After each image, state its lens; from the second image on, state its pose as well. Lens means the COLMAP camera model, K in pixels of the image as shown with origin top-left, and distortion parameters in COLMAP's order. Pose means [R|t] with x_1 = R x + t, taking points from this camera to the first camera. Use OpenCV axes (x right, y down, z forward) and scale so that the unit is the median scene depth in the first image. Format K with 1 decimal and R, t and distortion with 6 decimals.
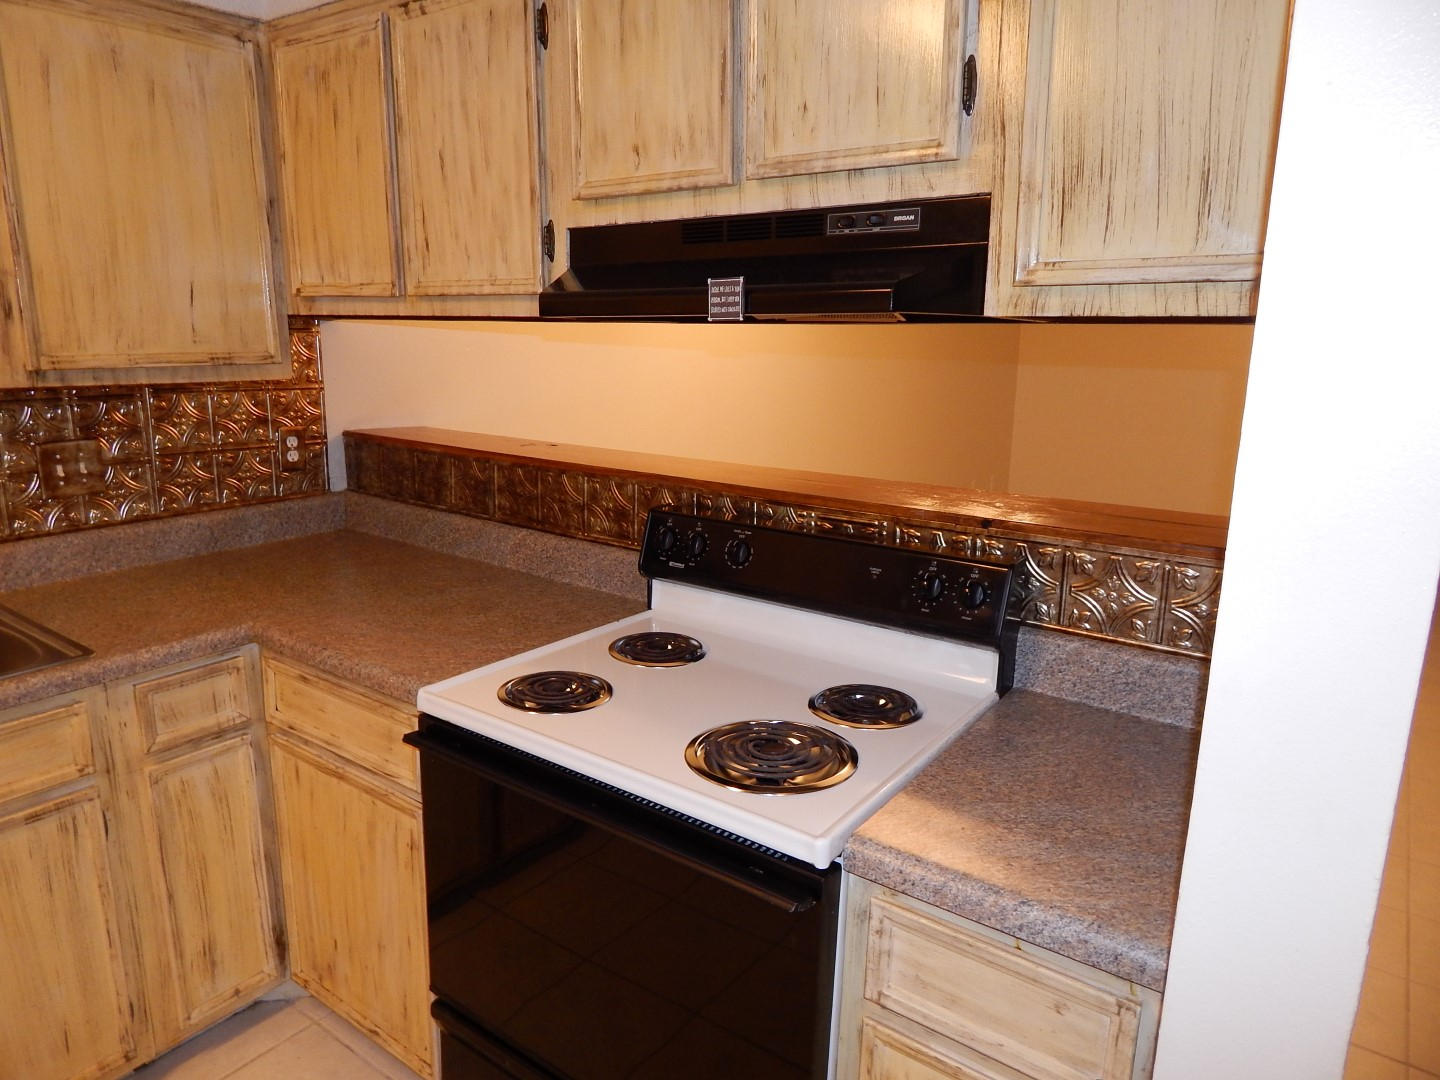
lens RADIAL K [[939.0, 0, 730.6], [0, 939.0, 535.4], [0, 0, 1]] dist [0.002804, -0.010783]
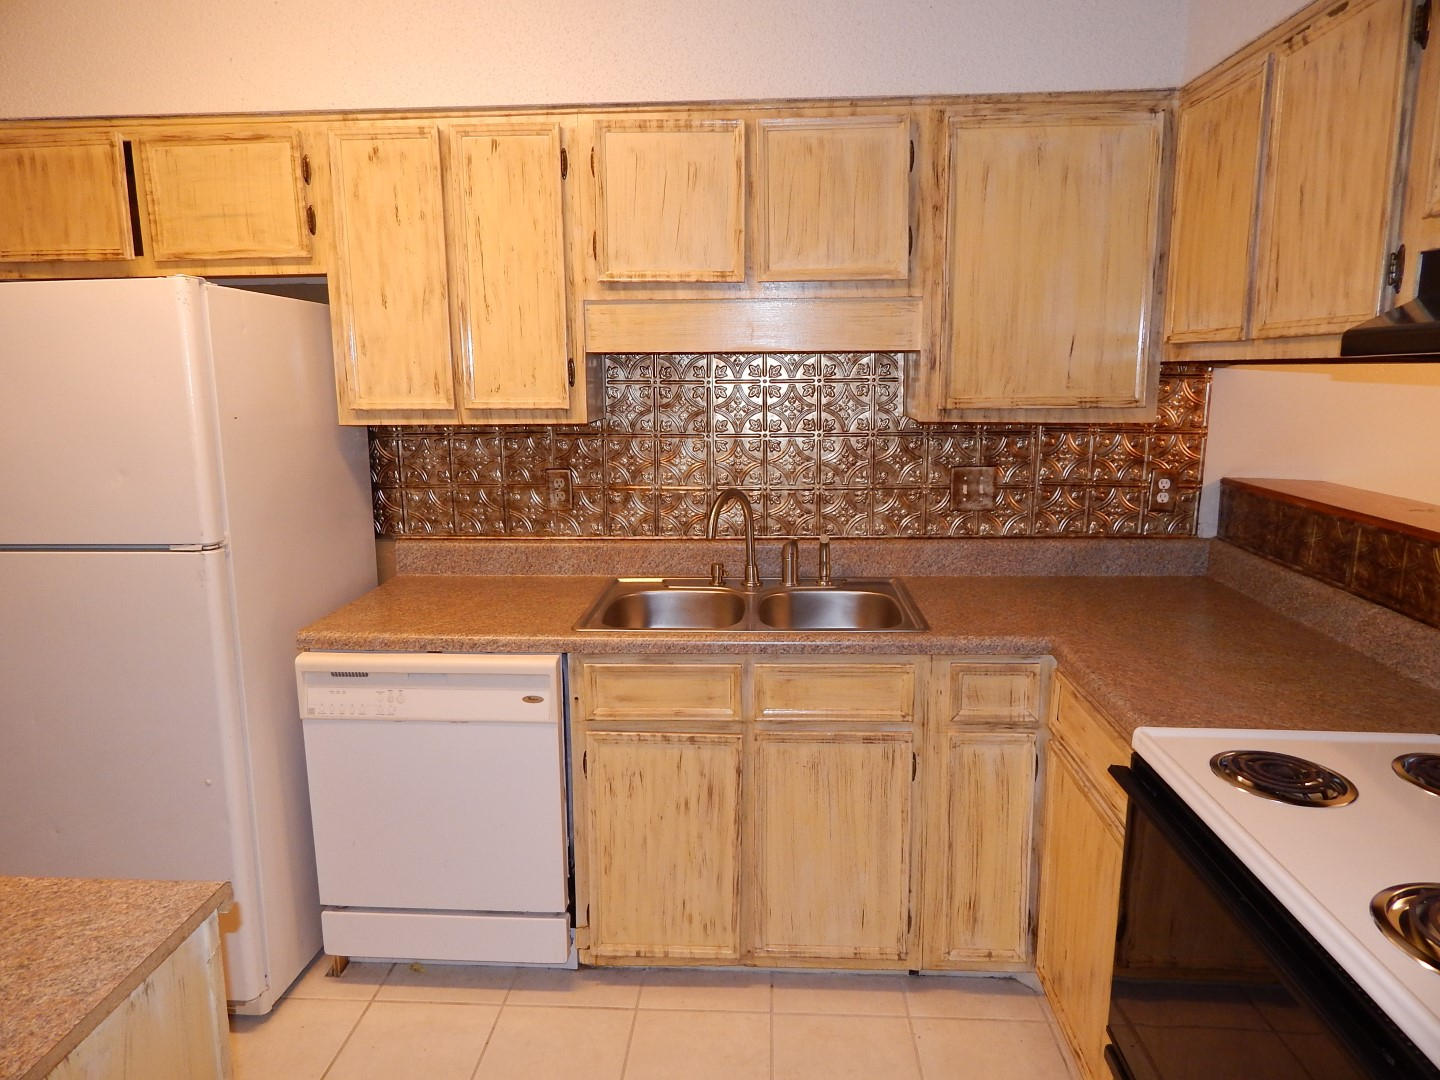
lens RADIAL K [[957.1, 0, 720.0], [0, 957.1, 540.0], [0, 0, 1]] dist [0.001642, -0.004268]
pose [[0.538288, 0.129972, -0.832678, 0.212605], [-0.169962, 0.984477, 0.043794, -0.002679], [0.825444, 0.117950, 0.552023, 0.033150]]
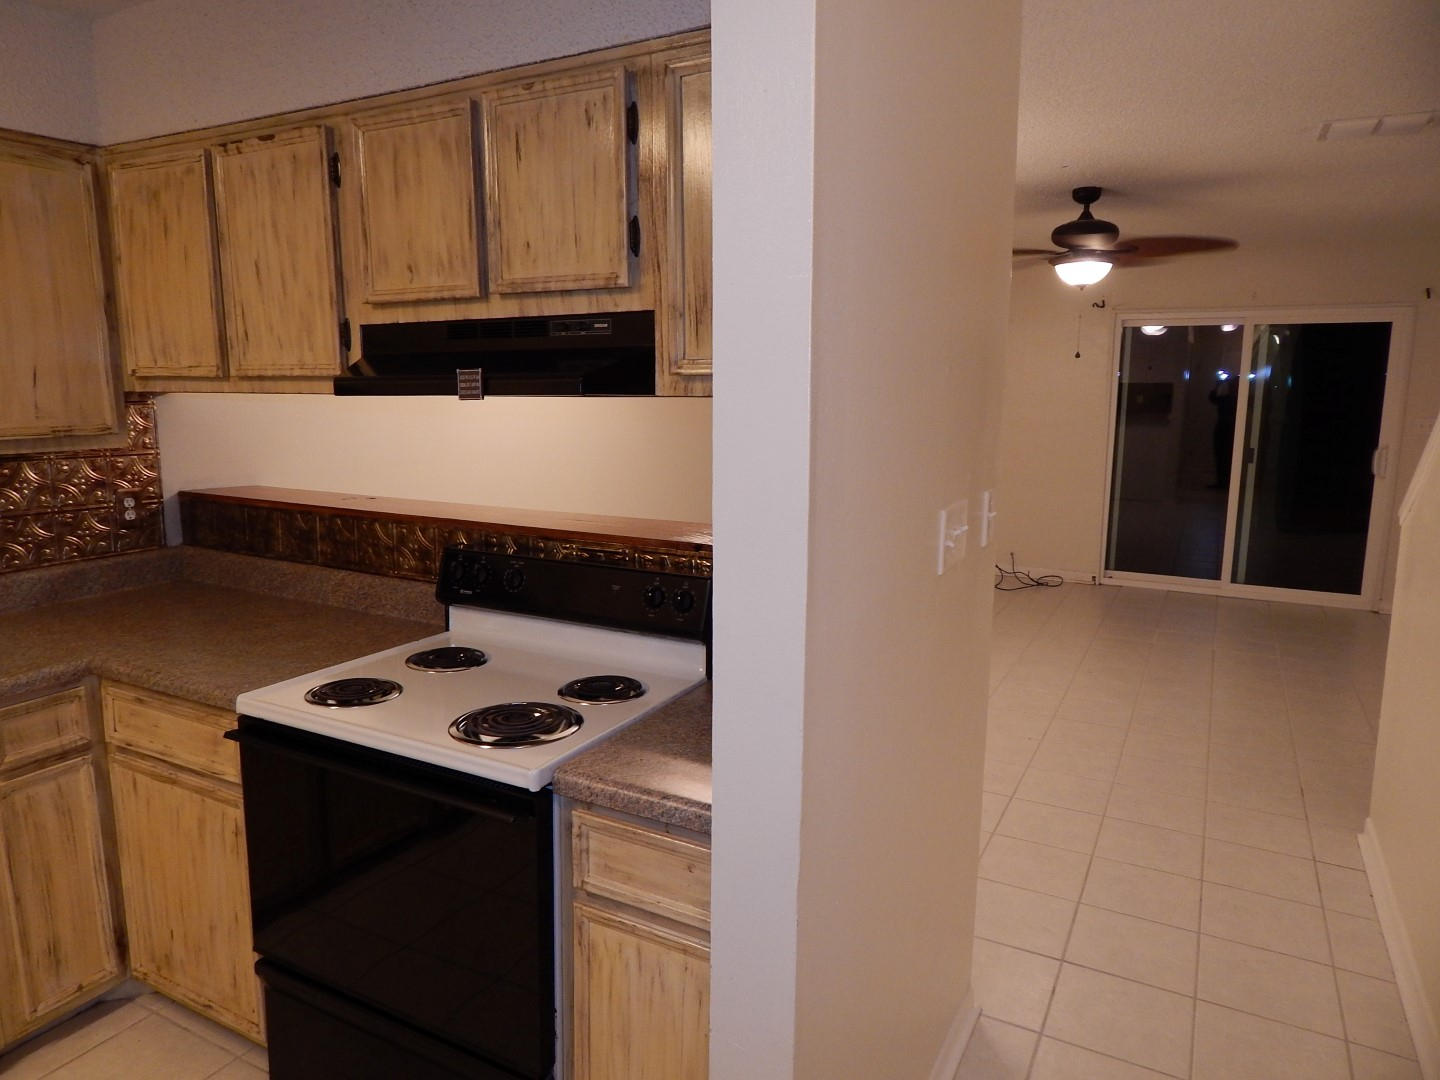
lens RADIAL K [[939.0, 0, 730.6], [0, 939.0, 535.4], [0, 0, 1]] dist [0.002804, -0.010783]
pose [[0.990990, -0.032614, 0.129905, 0.130271], [0.039602, 0.997884, -0.051576, 0.035118], [-0.127948, 0.056256, 0.990184, -0.264990]]
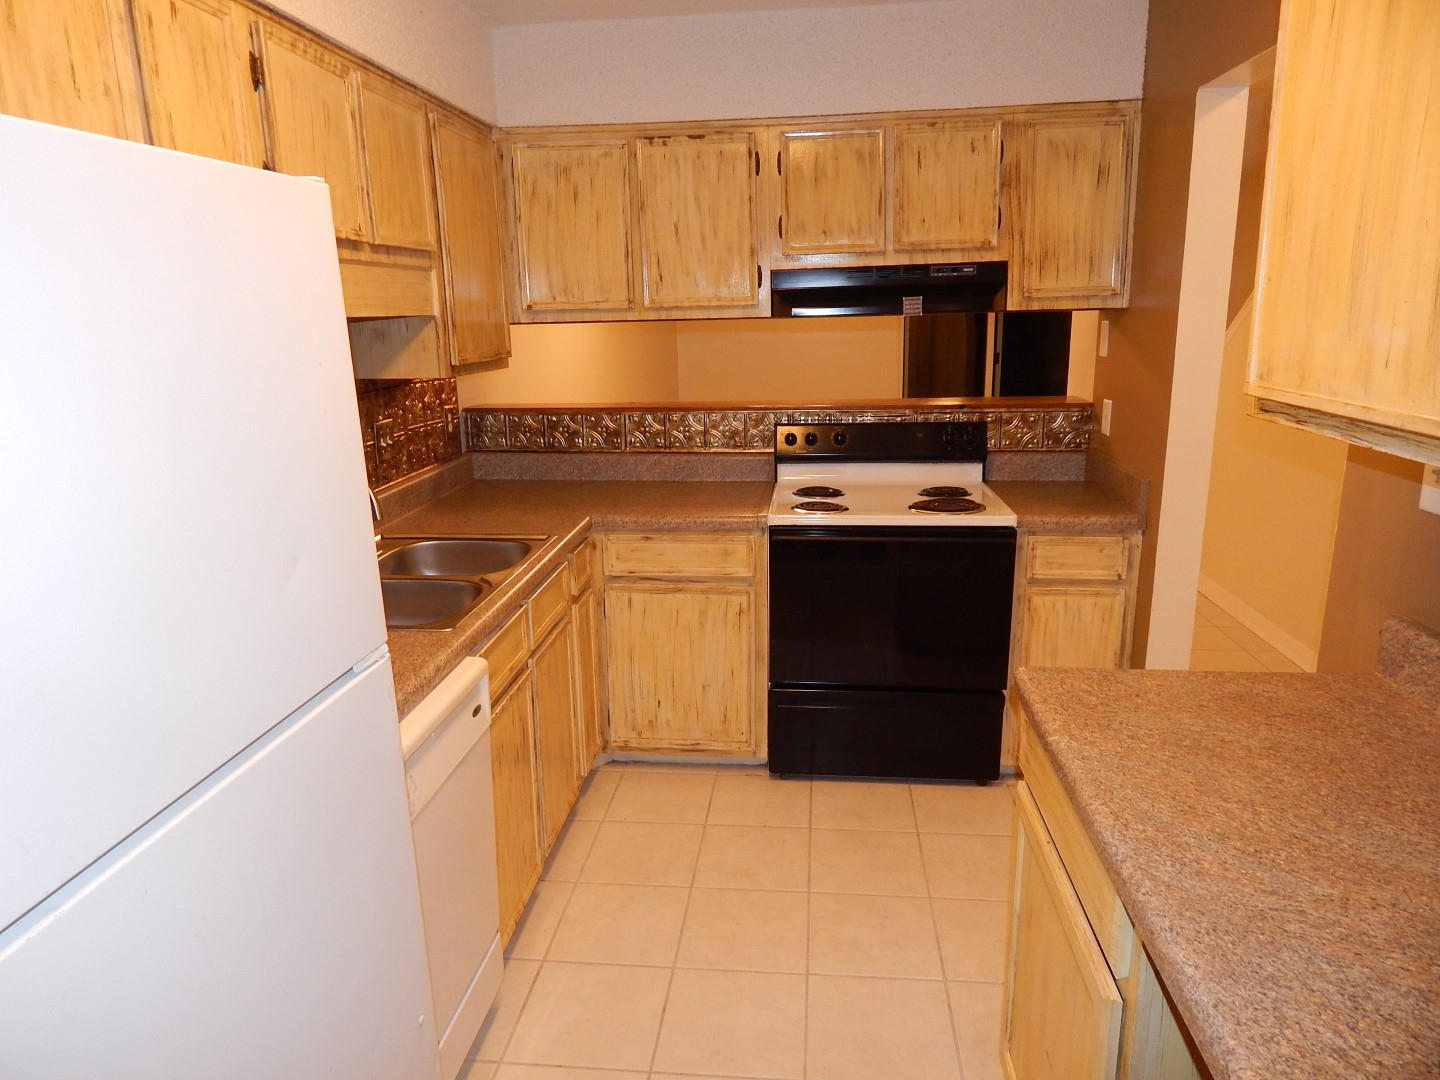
lens RADIAL K [[939.0, 0, 730.6], [0, 939.0, 535.4], [0, 0, 1]] dist [0.002804, -0.010783]
pose [[0.861693, -0.151121, 0.484404, -1.106851], [0.143608, 0.988223, 0.052839, 0.077706], [-0.486685, 0.024033, 0.873247, -0.527496]]
